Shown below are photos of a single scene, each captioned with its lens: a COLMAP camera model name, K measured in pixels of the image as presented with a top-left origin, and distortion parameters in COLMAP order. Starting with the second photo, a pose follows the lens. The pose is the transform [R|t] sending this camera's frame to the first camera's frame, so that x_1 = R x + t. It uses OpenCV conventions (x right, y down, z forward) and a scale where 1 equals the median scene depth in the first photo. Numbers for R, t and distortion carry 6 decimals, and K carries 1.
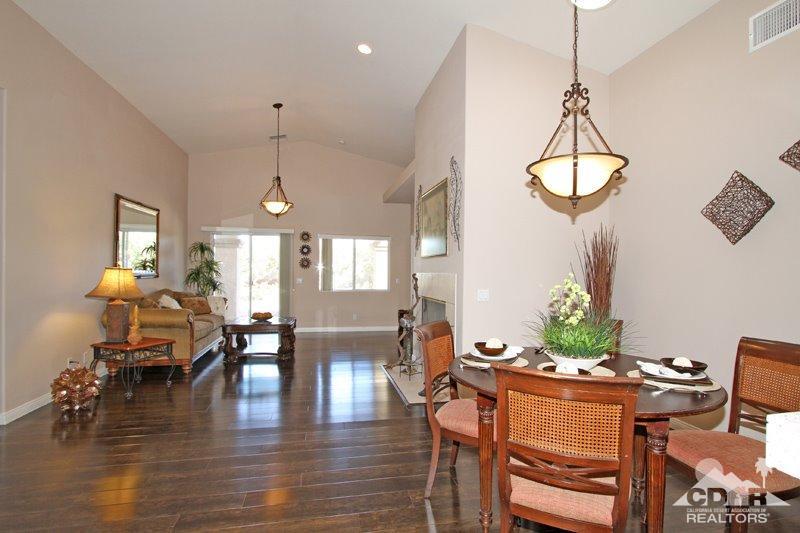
lens RADIAL K [[404.9, 0, 407.3], [0, 404.9, 272.5], [0, 0, 1]] dist [-0.019422, 0.001422]
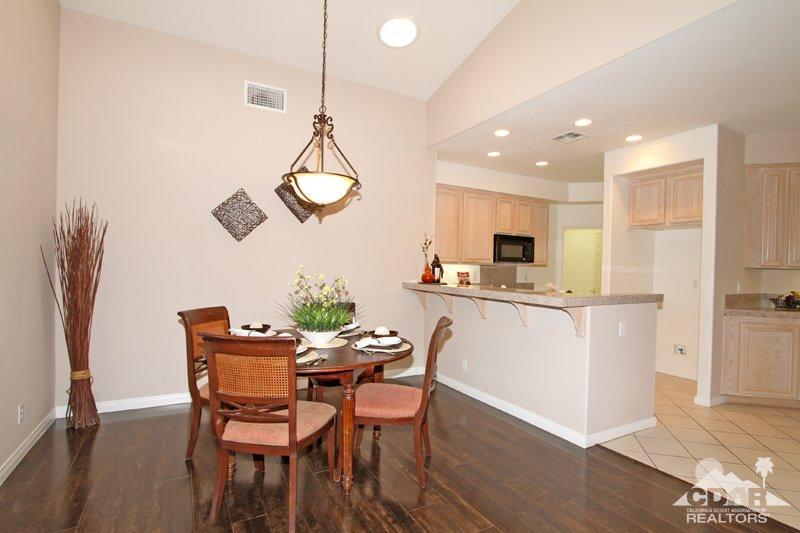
lens RADIAL K [[404.9, 0, 407.3], [0, 404.9, 272.5], [0, 0, 1]] dist [-0.019422, 0.001422]
pose [[-0.291115, -0.026831, 0.956312, -0.289988], [-0.022592, 0.999521, 0.021167, -0.003739], [-0.956421, -0.015443, -0.291582, 0.367583]]
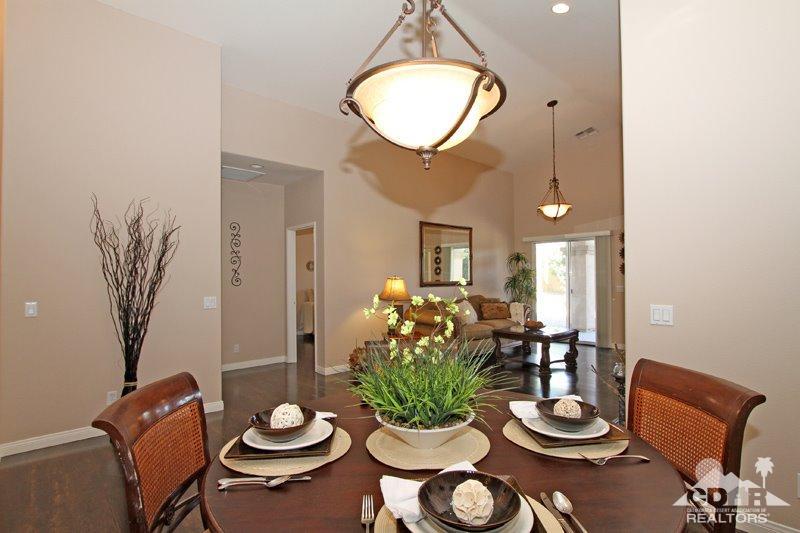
lens RADIAL K [[404.9, 0, 407.3], [0, 404.9, 272.5], [0, 0, 1]] dist [-0.019422, 0.001422]
pose [[0.511553, -0.024144, -0.858913, 0.304678], [0.009859, 0.999704, -0.022229, -0.000627], [0.859195, 0.002904, 0.511640, 0.225350]]
